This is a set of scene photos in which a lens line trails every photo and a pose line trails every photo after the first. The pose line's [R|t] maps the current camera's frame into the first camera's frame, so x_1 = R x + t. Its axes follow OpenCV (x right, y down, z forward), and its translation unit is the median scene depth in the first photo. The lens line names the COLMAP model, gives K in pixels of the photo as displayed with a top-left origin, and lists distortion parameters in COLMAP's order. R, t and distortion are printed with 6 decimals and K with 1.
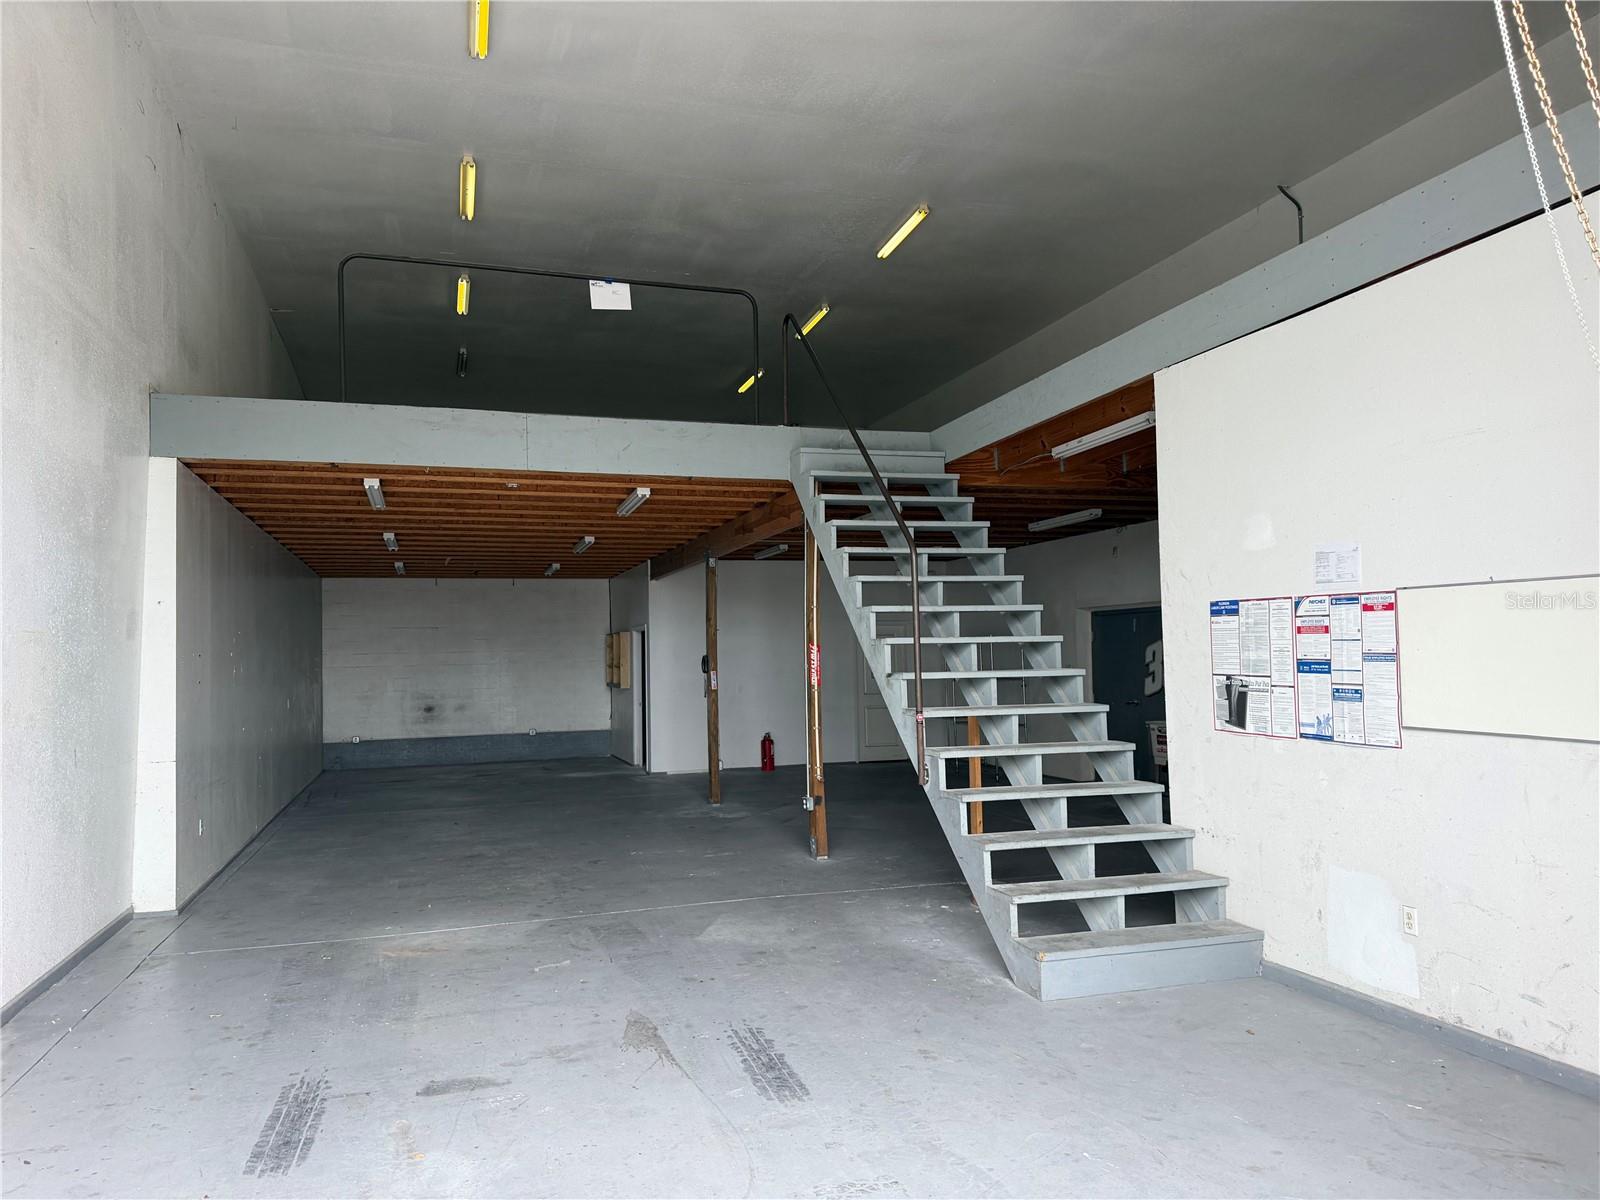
lens RADIAL K [[1124.9, 0, 800.9], [0, 1124.9, 603.9], [0, 0, 1]] dist [0.005514, -0.000639]
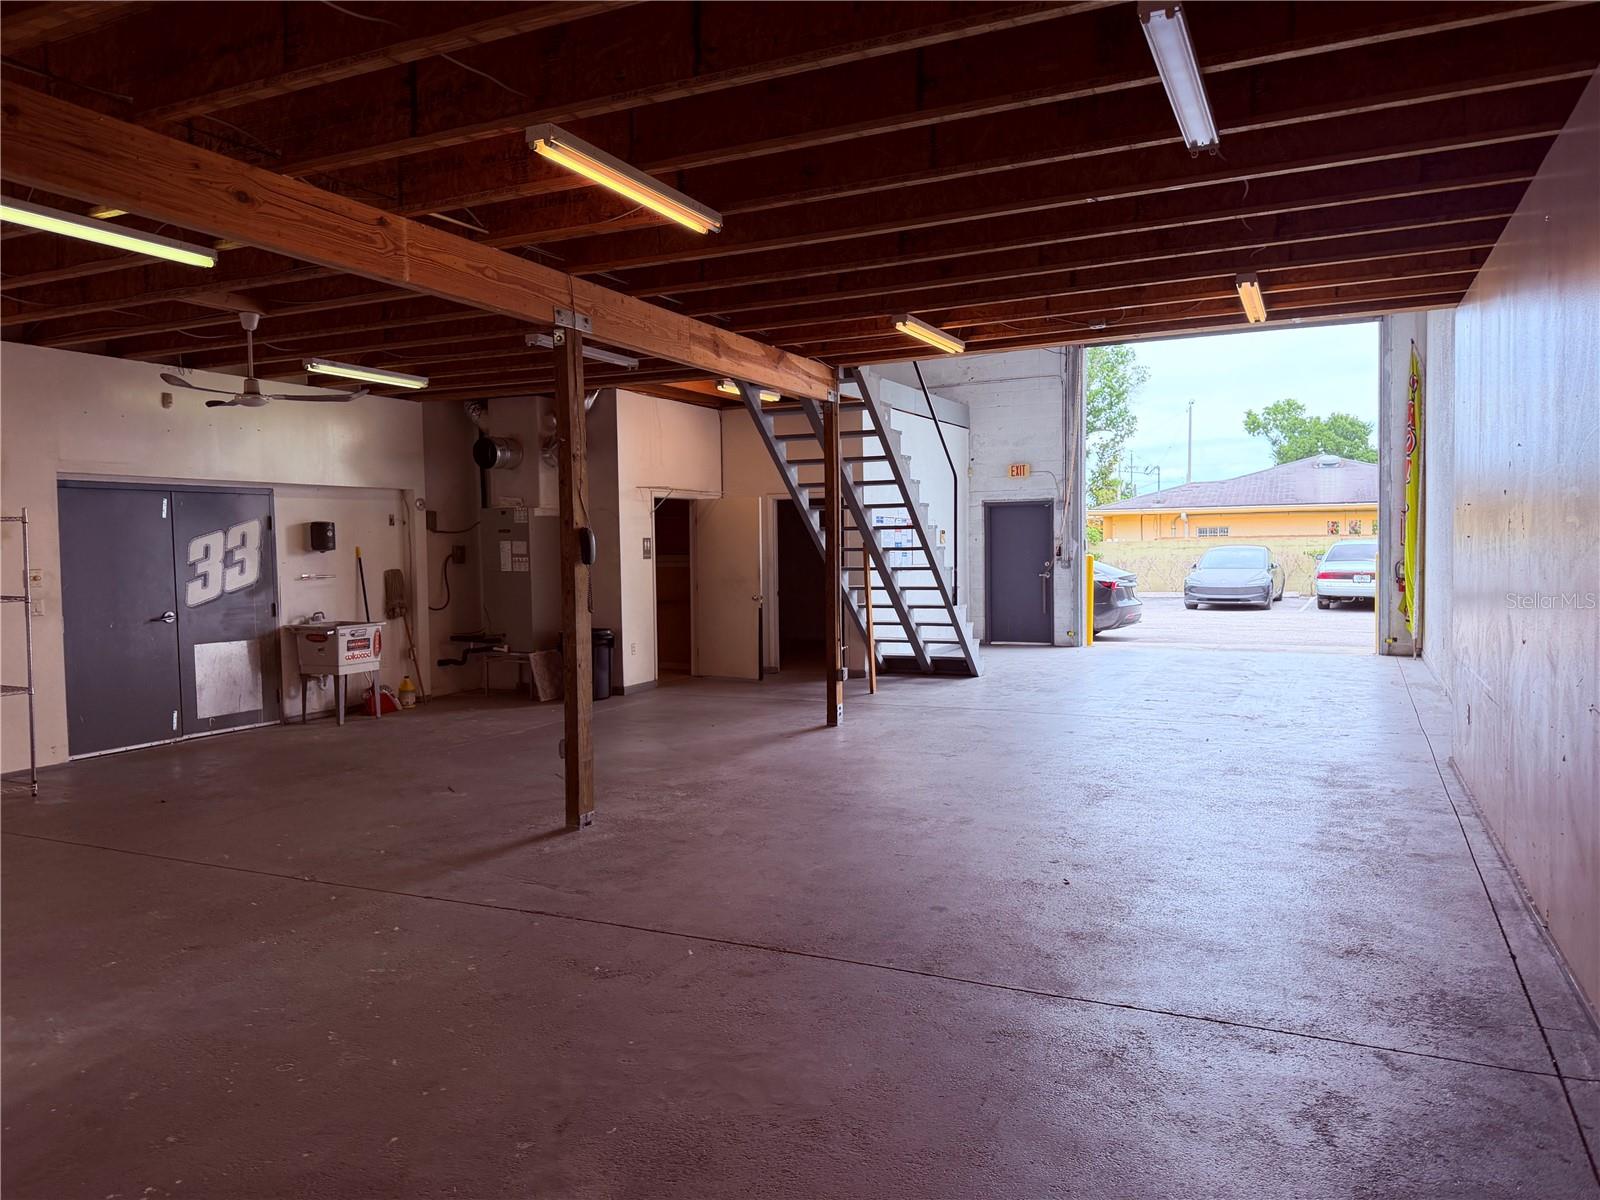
lens RADIAL K [[1124.9, 0, 799.3], [0, 1124.9, 597.6], [0, 0, 1]] dist [0.005514, -0.000639]
pose [[-0.734737, -0.010929, 0.678264, -0.479139], [-0.011616, 0.999926, 0.003530, 0.067241], [-0.678253, -0.005285, -0.734809, 1.246141]]
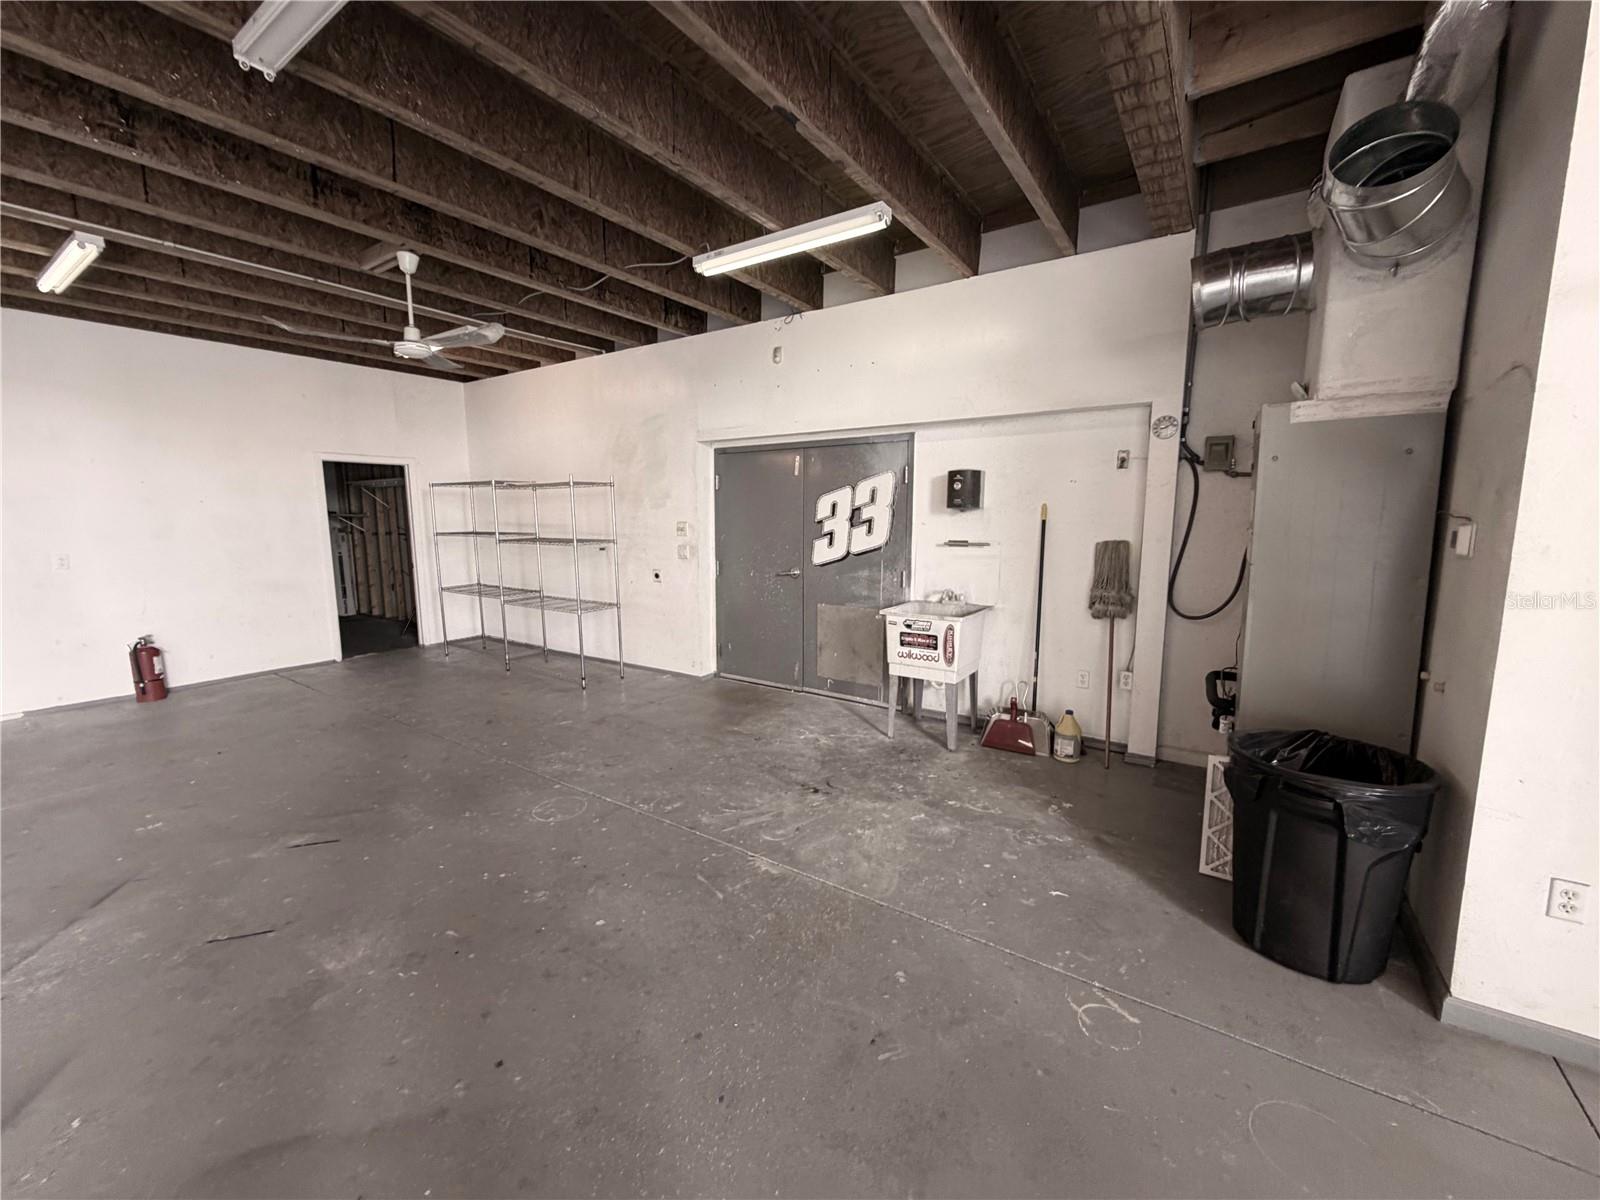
lens RADIAL K [[639.6, 0, 794.3], [0, 639.6, 601.1], [0, 0, 1]] dist [-0.002411, -0.000048]
pose [[0.777675, -0.073851, 0.624314, 0.033461], [-0.039650, 0.985337, 0.165947, 0.035794], [-0.627415, -0.153807, 0.763344, 0.672914]]
